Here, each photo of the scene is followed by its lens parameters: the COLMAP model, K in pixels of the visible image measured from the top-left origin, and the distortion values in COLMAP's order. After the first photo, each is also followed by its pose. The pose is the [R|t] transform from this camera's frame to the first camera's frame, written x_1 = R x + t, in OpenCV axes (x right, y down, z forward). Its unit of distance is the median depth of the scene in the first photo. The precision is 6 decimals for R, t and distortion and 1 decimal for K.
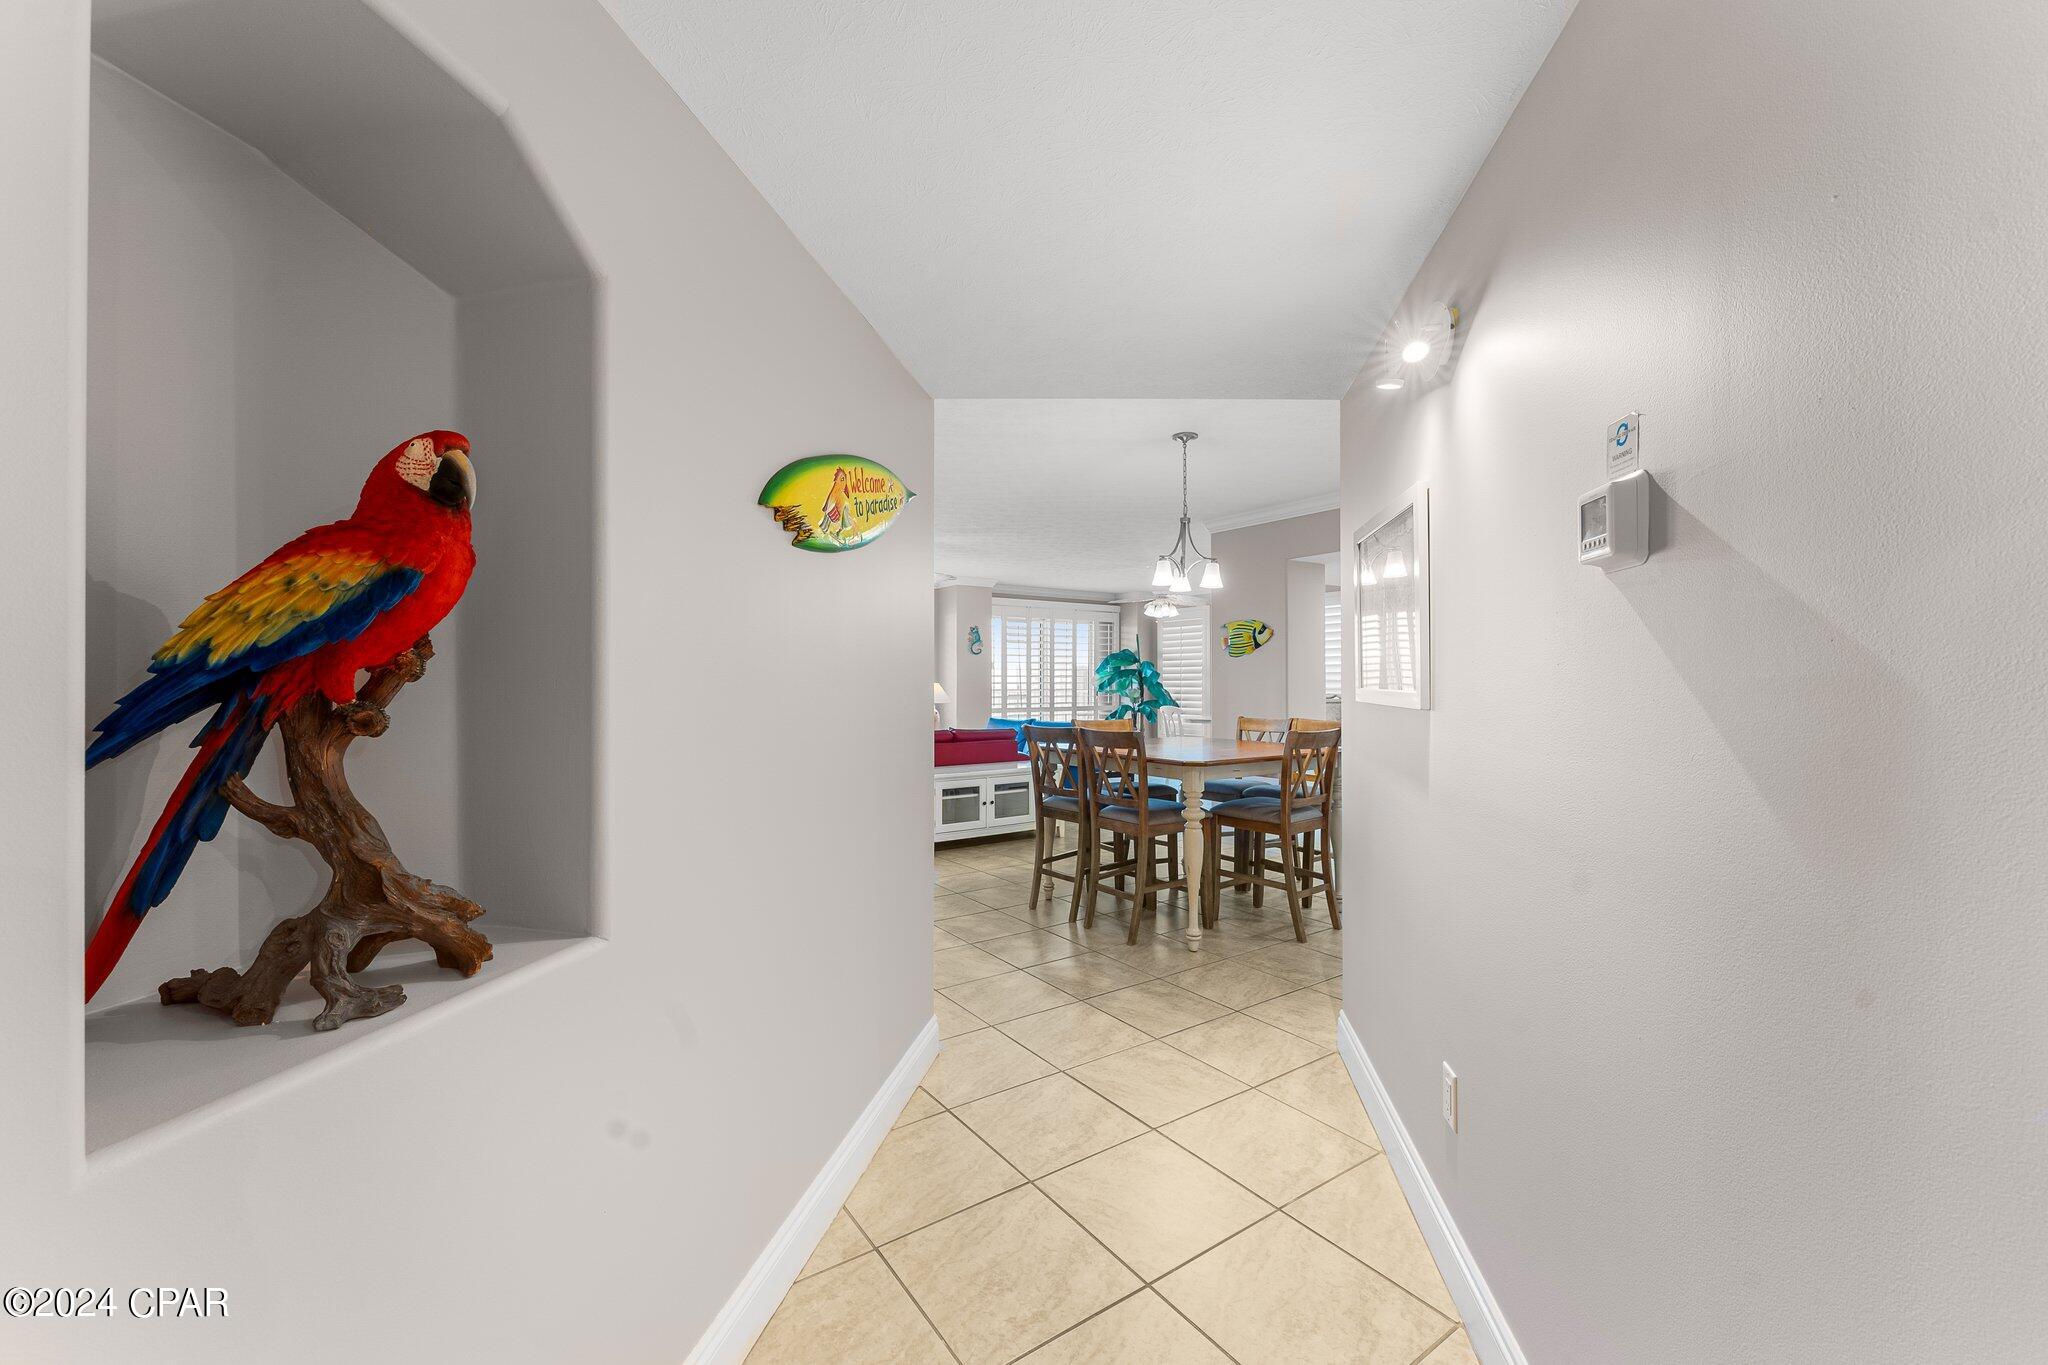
lens RADIAL K [[814.3, 0, 1016.4], [0, 814.3, 679.7], [0, 0, 1]] dist [-0.000526, -0.000002]
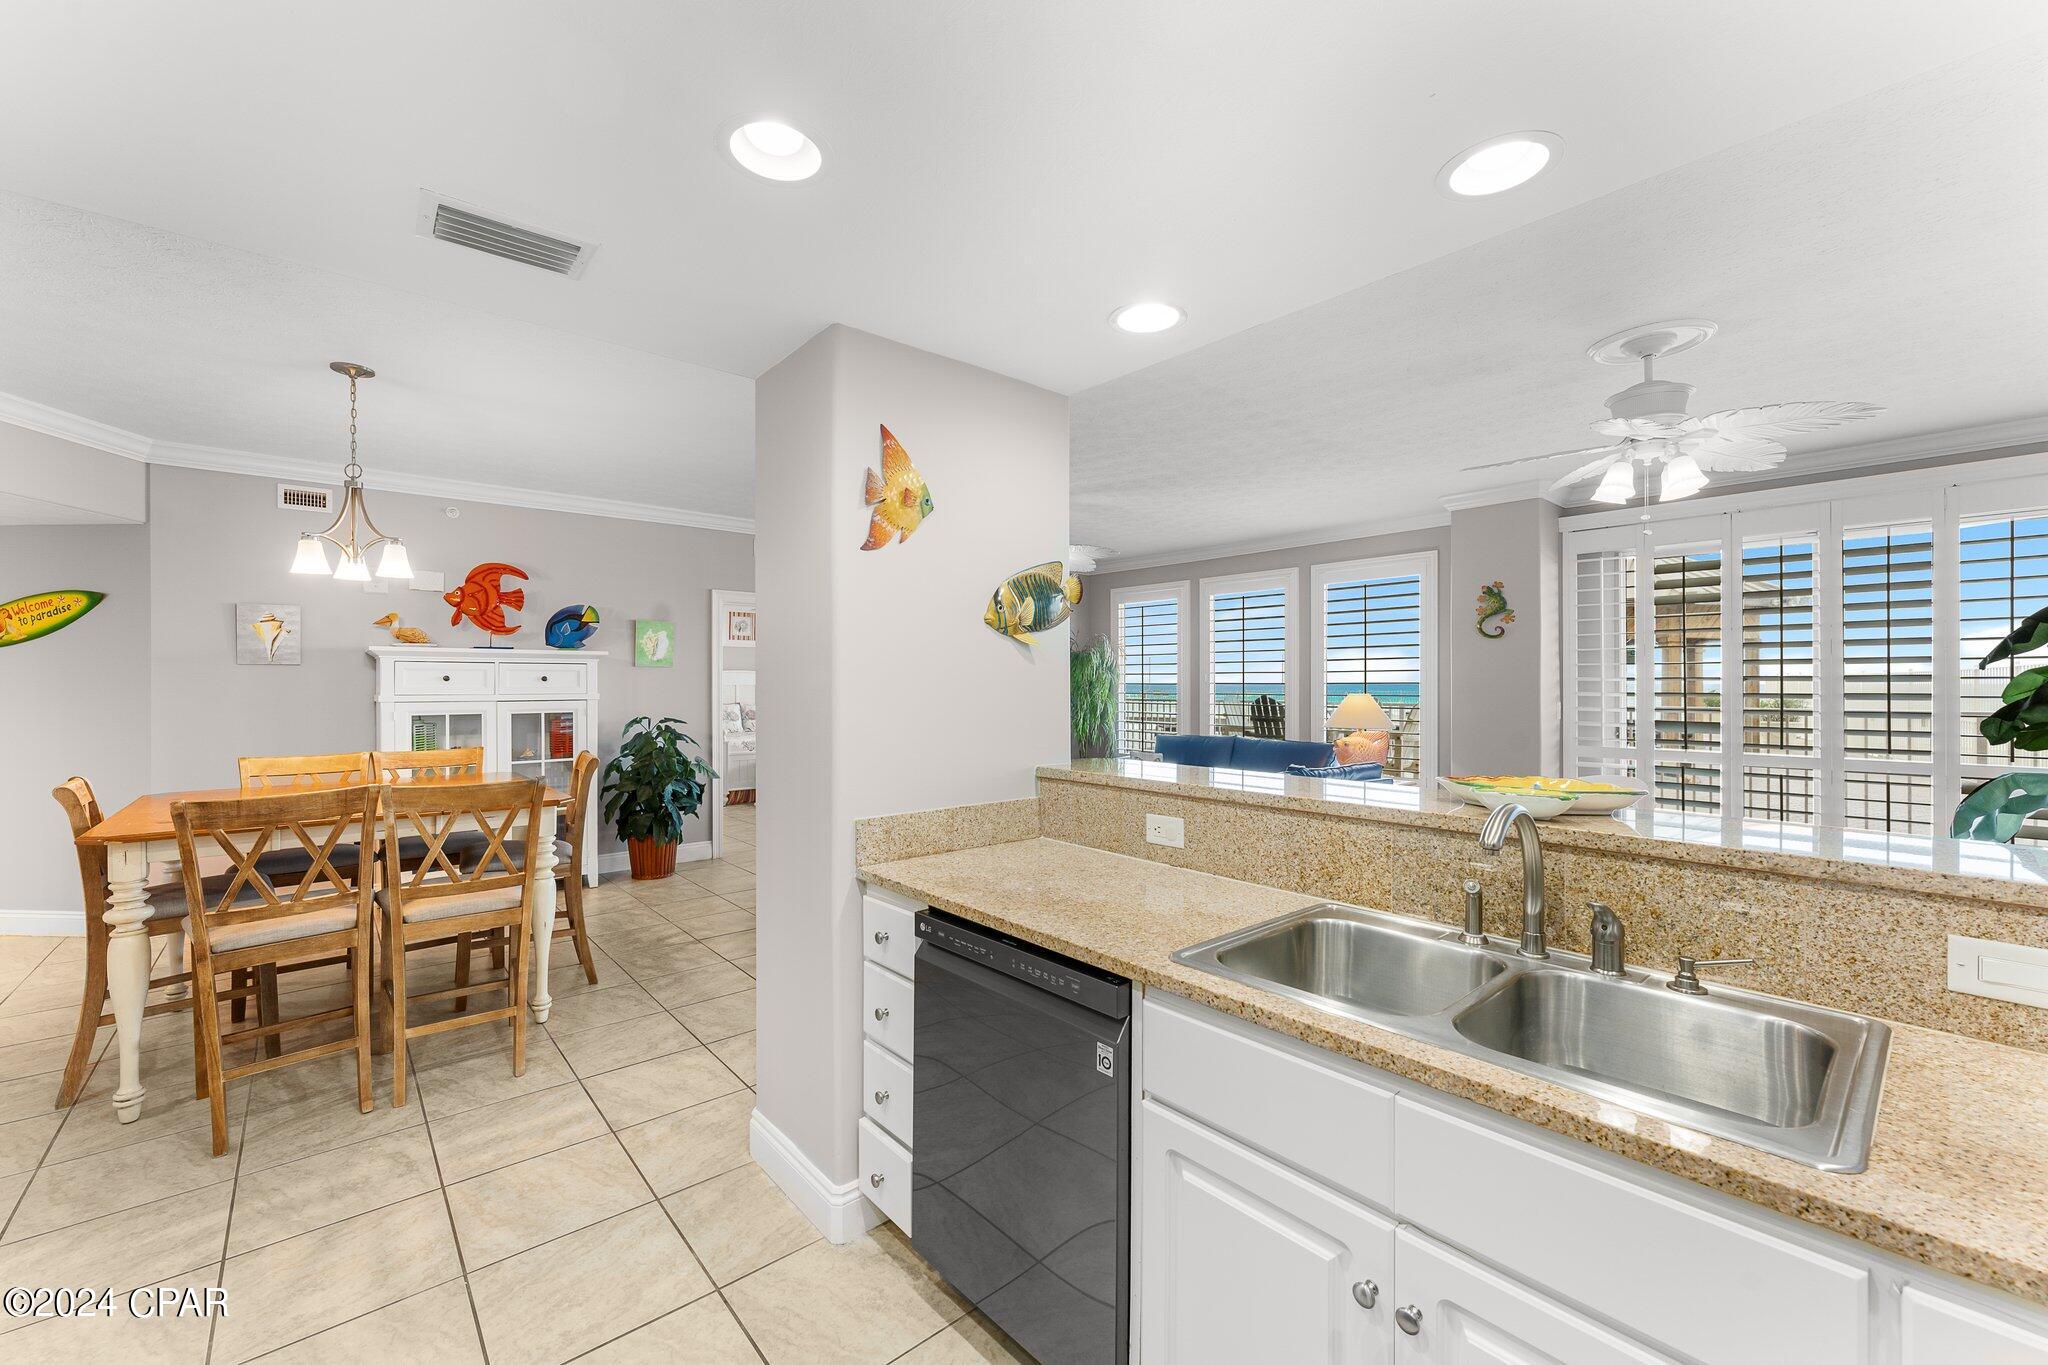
lens RADIAL K [[814.3, 0, 1016.4], [0, 814.3, 679.7], [0, 0, 1]] dist [-0.000526, -0.000002]
pose [[0.103260, -0.005413, -0.994640, 0.414569], [0.004695, 0.999977, -0.004955, -0.003456], [0.994643, -0.004158, 0.103283, 0.624284]]
